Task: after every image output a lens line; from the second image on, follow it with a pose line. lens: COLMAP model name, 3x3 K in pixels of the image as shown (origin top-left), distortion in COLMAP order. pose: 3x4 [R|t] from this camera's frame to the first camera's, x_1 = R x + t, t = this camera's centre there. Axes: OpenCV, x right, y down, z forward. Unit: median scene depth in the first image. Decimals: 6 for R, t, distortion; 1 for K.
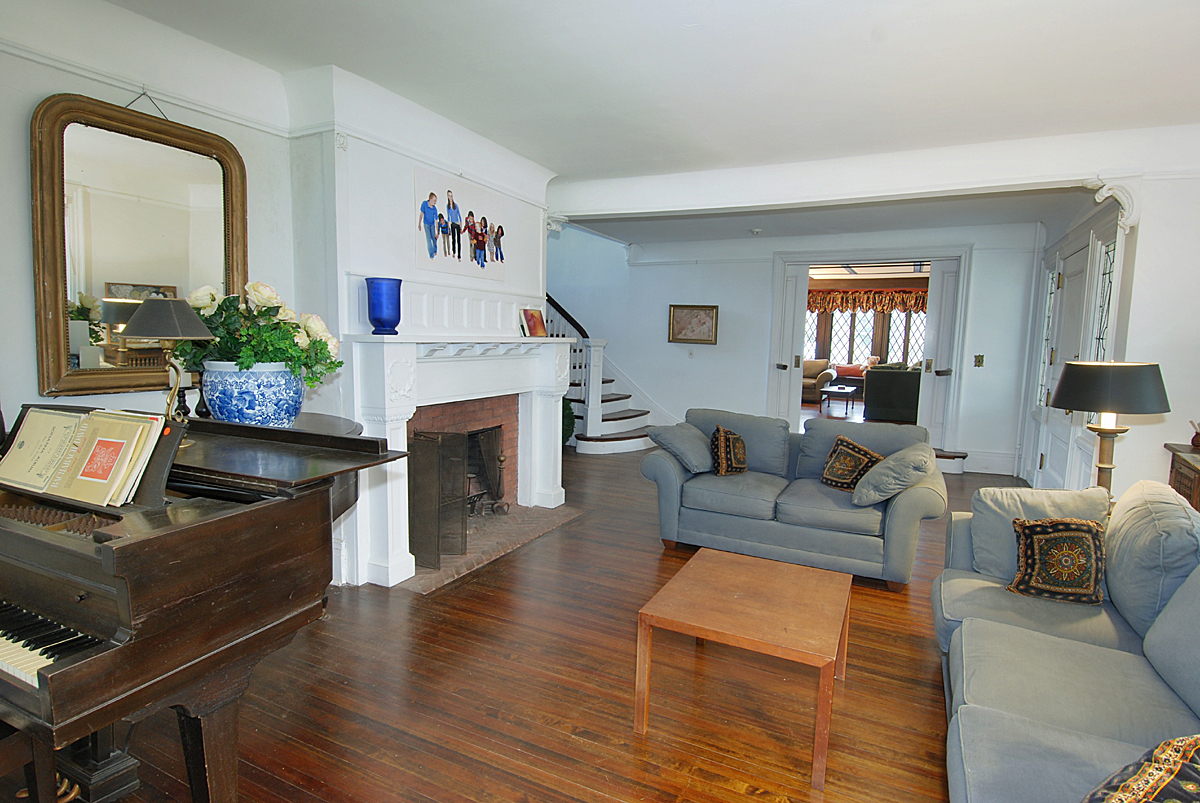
lens RADIAL K [[630.4, 0, 600.0], [0, 630.4, 401.5], [0, 0, 1]] dist [0.067277, -0.061866]
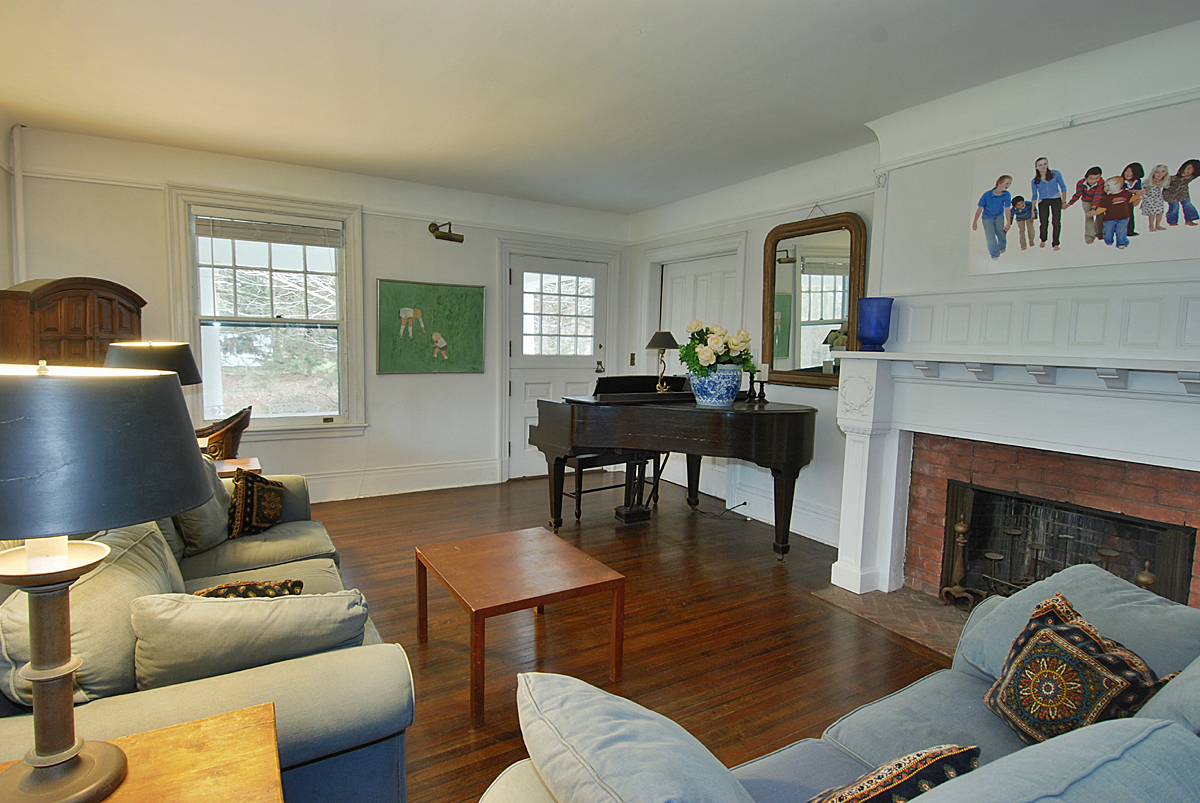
lens RADIAL K [[630.4, 0, 600.0], [0, 630.4, 401.5], [0, 0, 1]] dist [0.067277, -0.061866]
pose [[-0.542655, 0.044855, -0.838757, 0.655695], [-0.120954, 0.983993, 0.130876, -0.089816], [0.831202, 0.172472, -0.528543, 0.997245]]
